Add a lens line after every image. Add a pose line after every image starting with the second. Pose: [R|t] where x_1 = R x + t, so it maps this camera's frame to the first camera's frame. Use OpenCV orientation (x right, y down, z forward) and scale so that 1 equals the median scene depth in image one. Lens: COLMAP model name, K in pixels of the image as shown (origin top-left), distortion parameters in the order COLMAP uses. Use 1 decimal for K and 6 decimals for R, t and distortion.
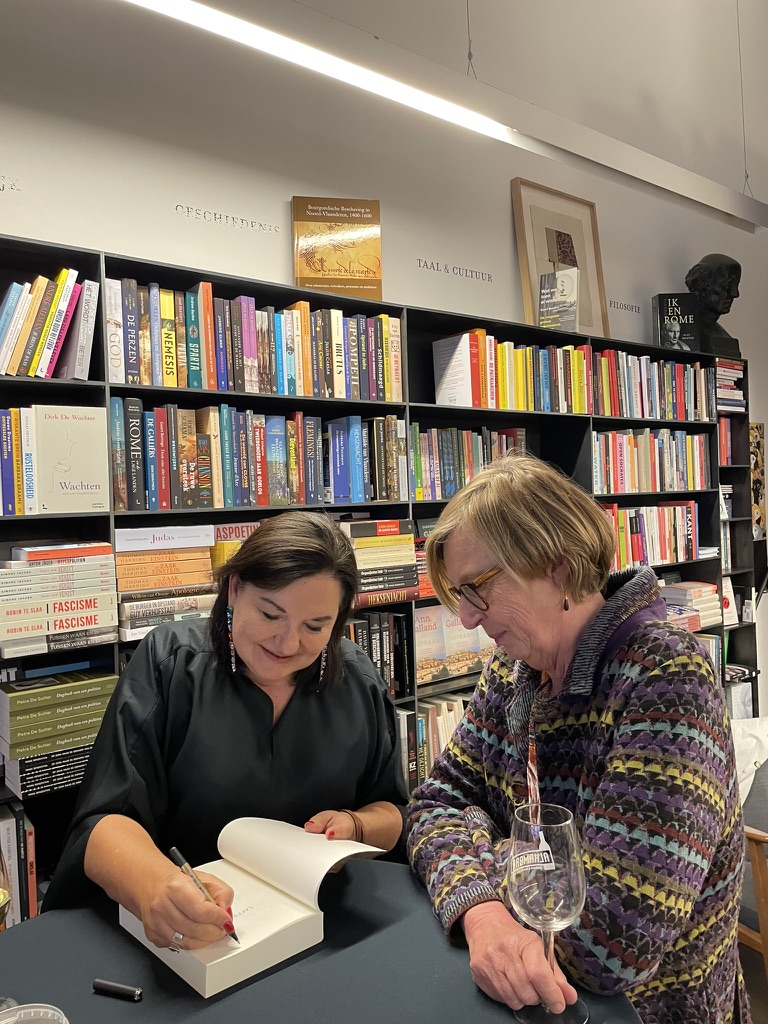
lens RADIAL K [[756.9, 0, 378.4], [0, 756.9, 506.7], [0, 0, 1]] dist [0.108350, -0.166004]
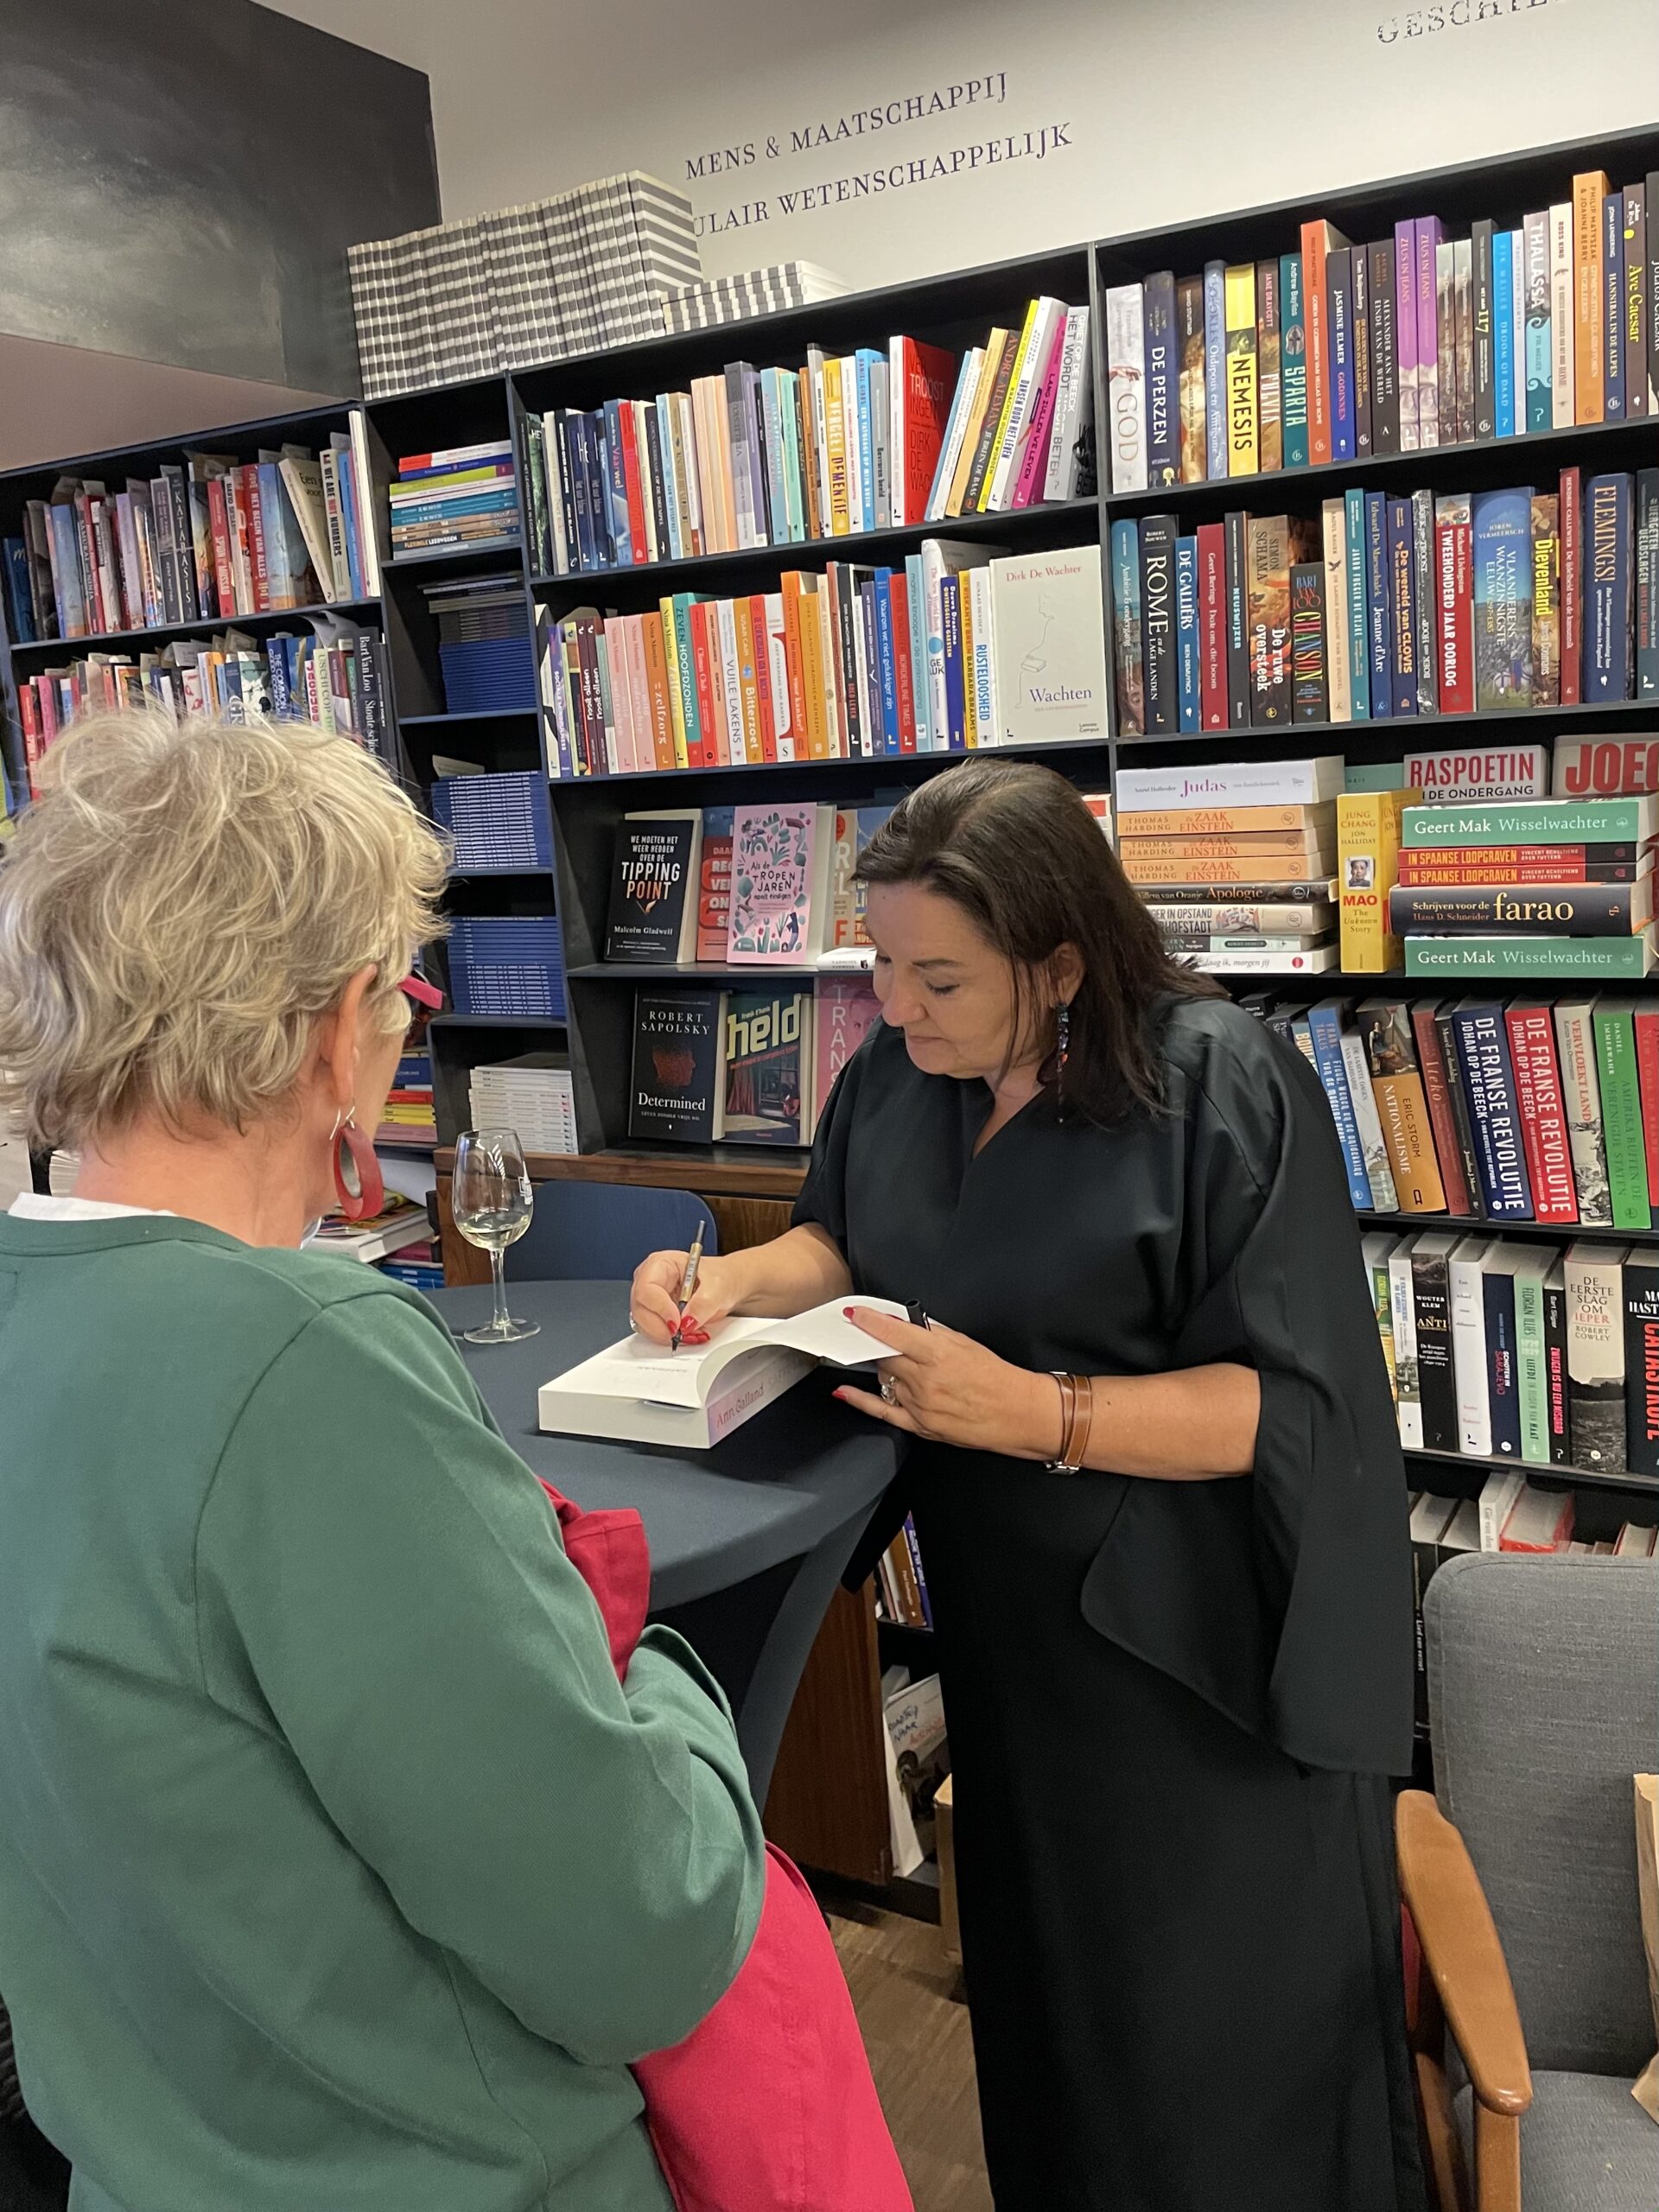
lens RADIAL K [[1845.1, 0, 713.1], [0, 1845.1, 1000.4], [0, 0, 1]] dist [0.096827, -0.127333]
pose [[0.361130, 0.134772, -0.922725, 0.651942], [0.052107, 0.985039, 0.164267, -0.033893], [0.931058, -0.107402, 0.348705, 0.201271]]
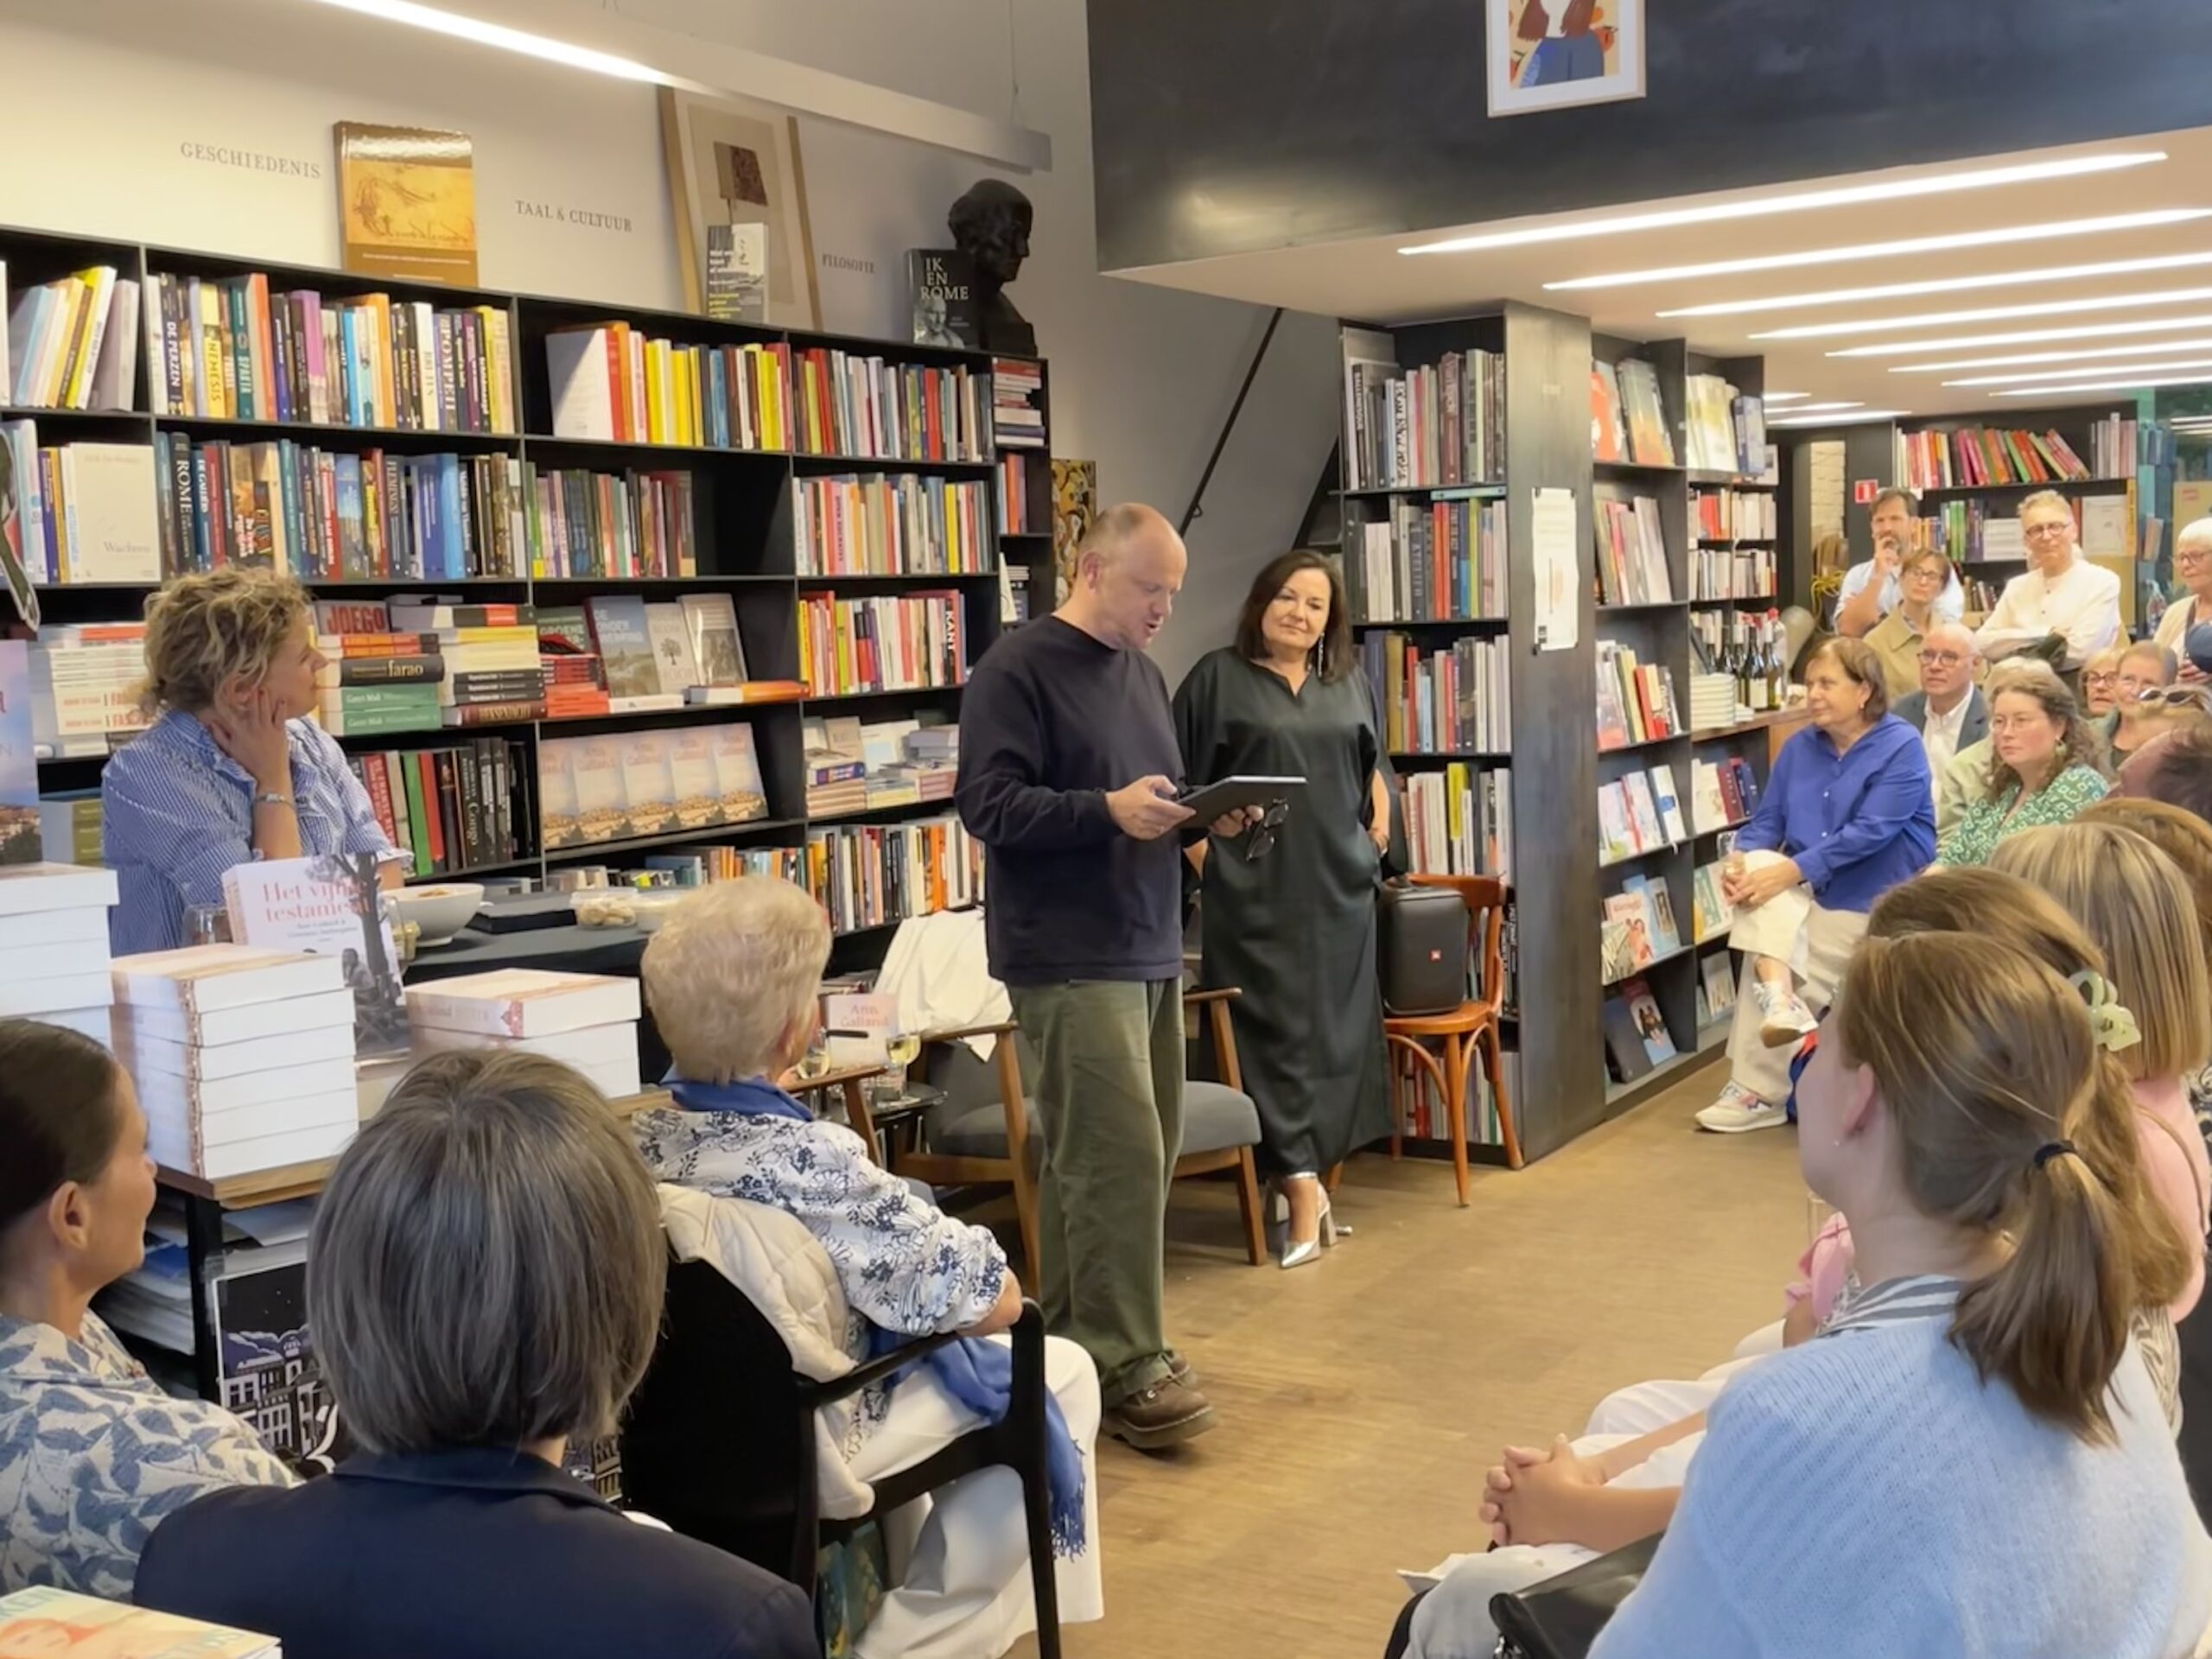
lens RADIAL K [[2404.2, 0, 1125.7], [0, 2404.2, 805.3], [0, 0, 1]] dist [0.119548, -0.237997]
pose [[0.929554, -0.026548, 0.367728, -0.288413], [0.002299, 0.997802, 0.066225, 0.058025], [-0.368678, -0.060715, 0.927572, -1.349529]]
